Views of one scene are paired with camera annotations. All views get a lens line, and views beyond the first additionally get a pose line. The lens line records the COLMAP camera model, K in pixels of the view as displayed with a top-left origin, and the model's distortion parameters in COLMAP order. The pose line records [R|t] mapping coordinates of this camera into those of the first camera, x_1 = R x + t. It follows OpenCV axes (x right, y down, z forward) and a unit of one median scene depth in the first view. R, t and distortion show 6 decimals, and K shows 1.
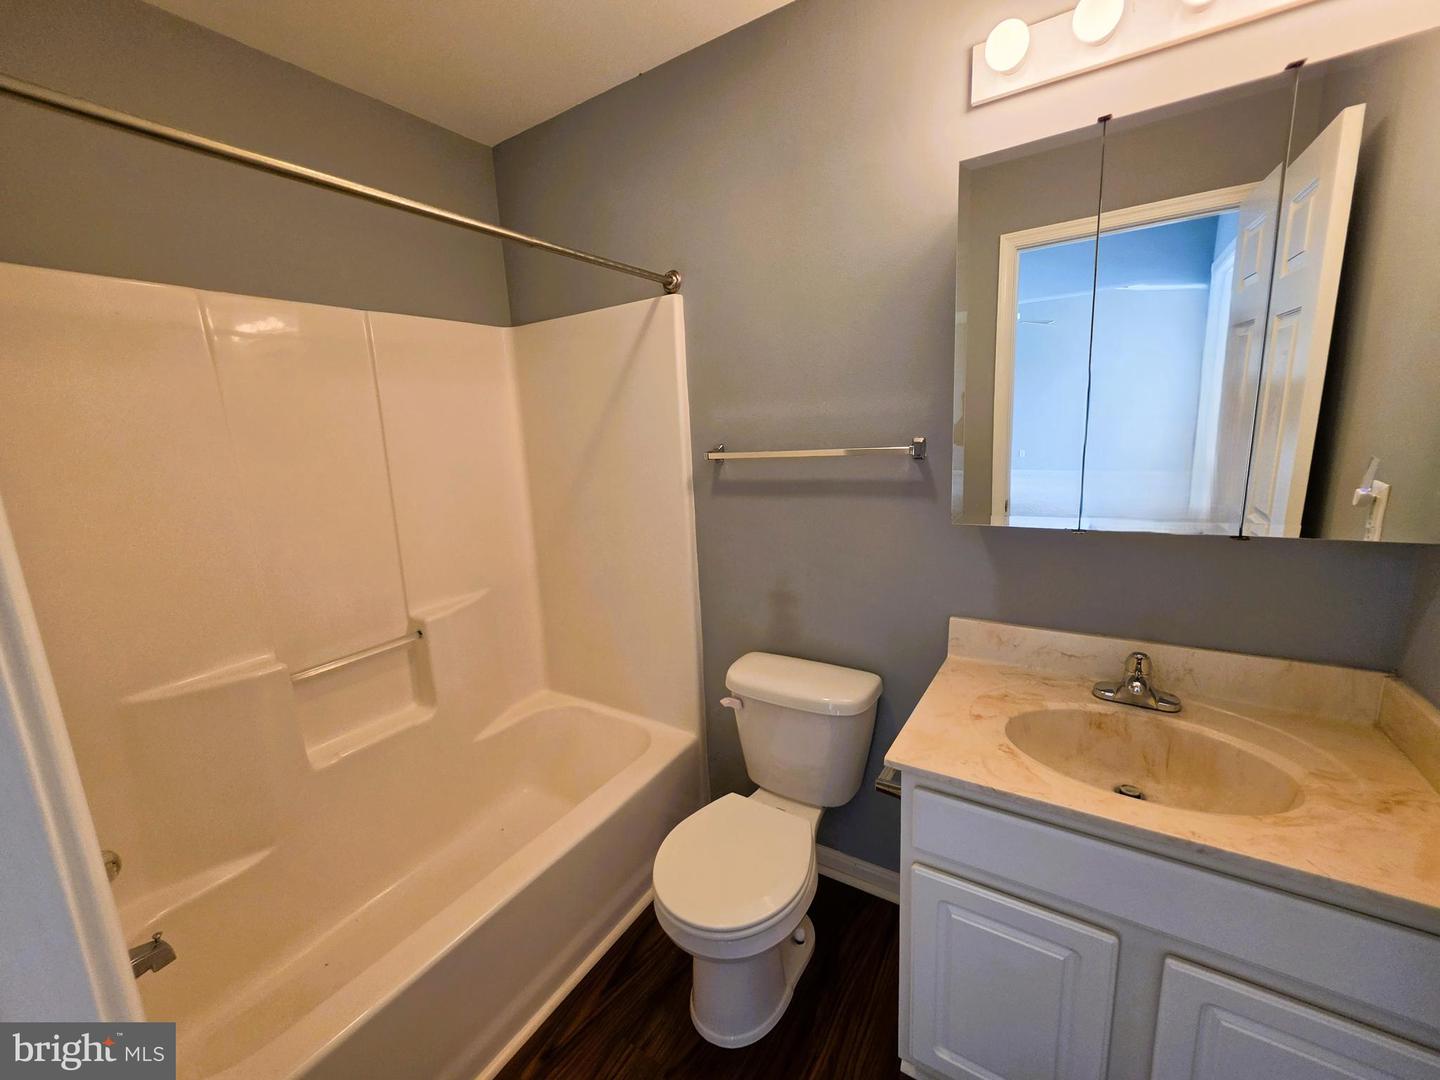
lens RADIAL K [[581.4, 0, 714.1], [0, 581.4, 540.1], [0, 0, 1]] dist [-0.006397, 0.000292]
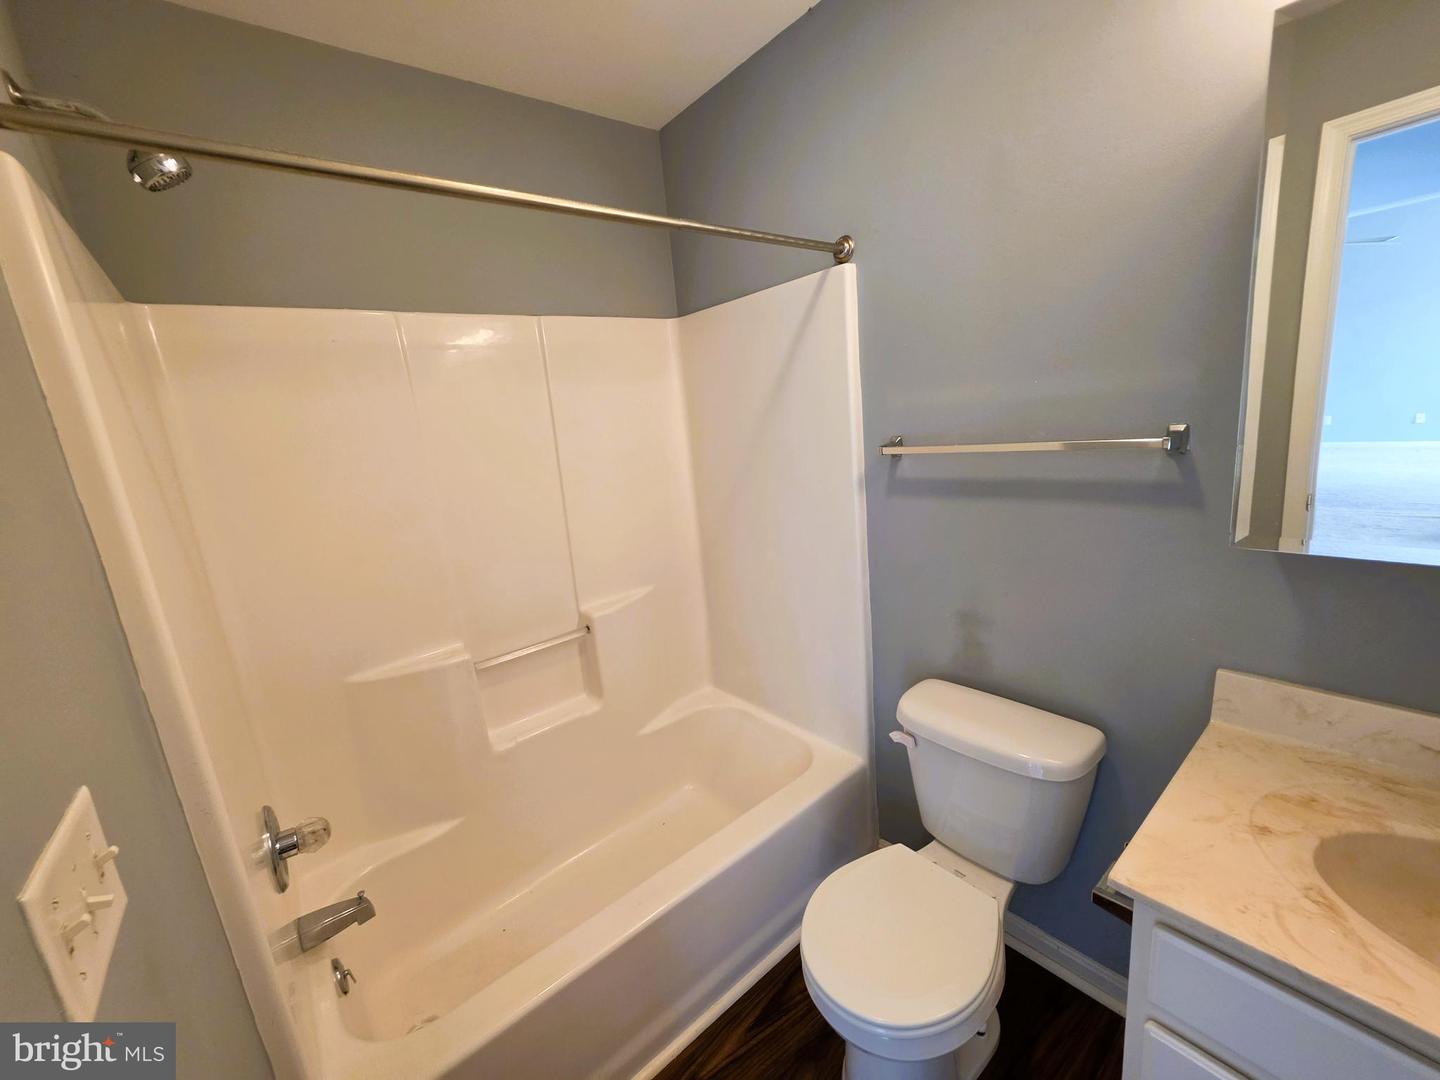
lens RADIAL K [[581.4, 0, 714.1], [0, 581.4, 540.1], [0, 0, 1]] dist [-0.006397, 0.000292]
pose [[0.950766, 0.025053, -0.308895, 0.022521], [-0.013028, 0.999077, 0.040931, -0.046263], [0.309635, -0.034891, 0.950215, 0.106283]]
